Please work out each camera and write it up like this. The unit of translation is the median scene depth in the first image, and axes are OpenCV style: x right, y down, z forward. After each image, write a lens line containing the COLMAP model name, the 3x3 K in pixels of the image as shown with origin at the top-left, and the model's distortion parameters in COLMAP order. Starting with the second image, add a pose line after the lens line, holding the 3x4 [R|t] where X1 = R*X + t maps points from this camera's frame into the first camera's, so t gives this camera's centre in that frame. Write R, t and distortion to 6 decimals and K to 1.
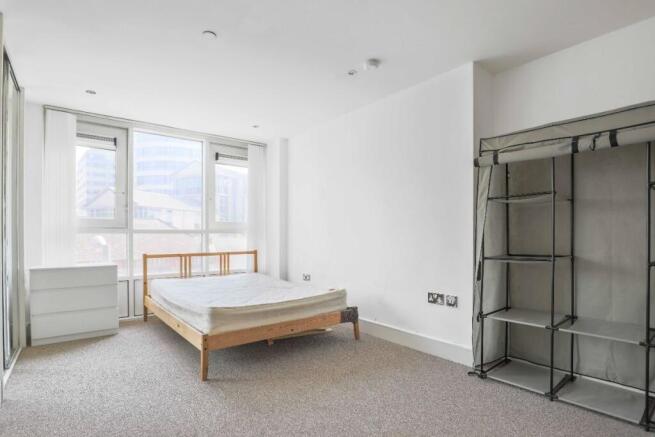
lens RADIAL K [[644.4, 0, 329.7], [0, 644.4, 222.6], [0, 0, 1]] dist [0.000330, 0.000000]
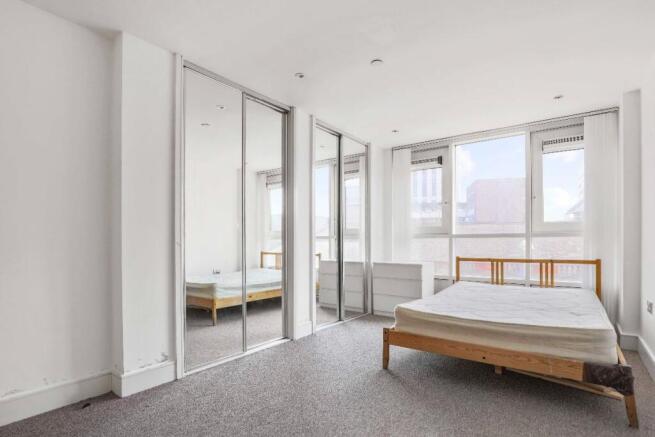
lens RADIAL K [[685.1, 0, 330.5], [0, 685.1, 217.0], [0, 0, 1]] dist [-0.068311, 0.000000]
pose [[-0.372693, -0.030349, -0.927458, 0.770992], [0.022255, 0.998885, -0.041630, 0.022037], [0.927688, -0.036156, -0.371602, 1.100165]]
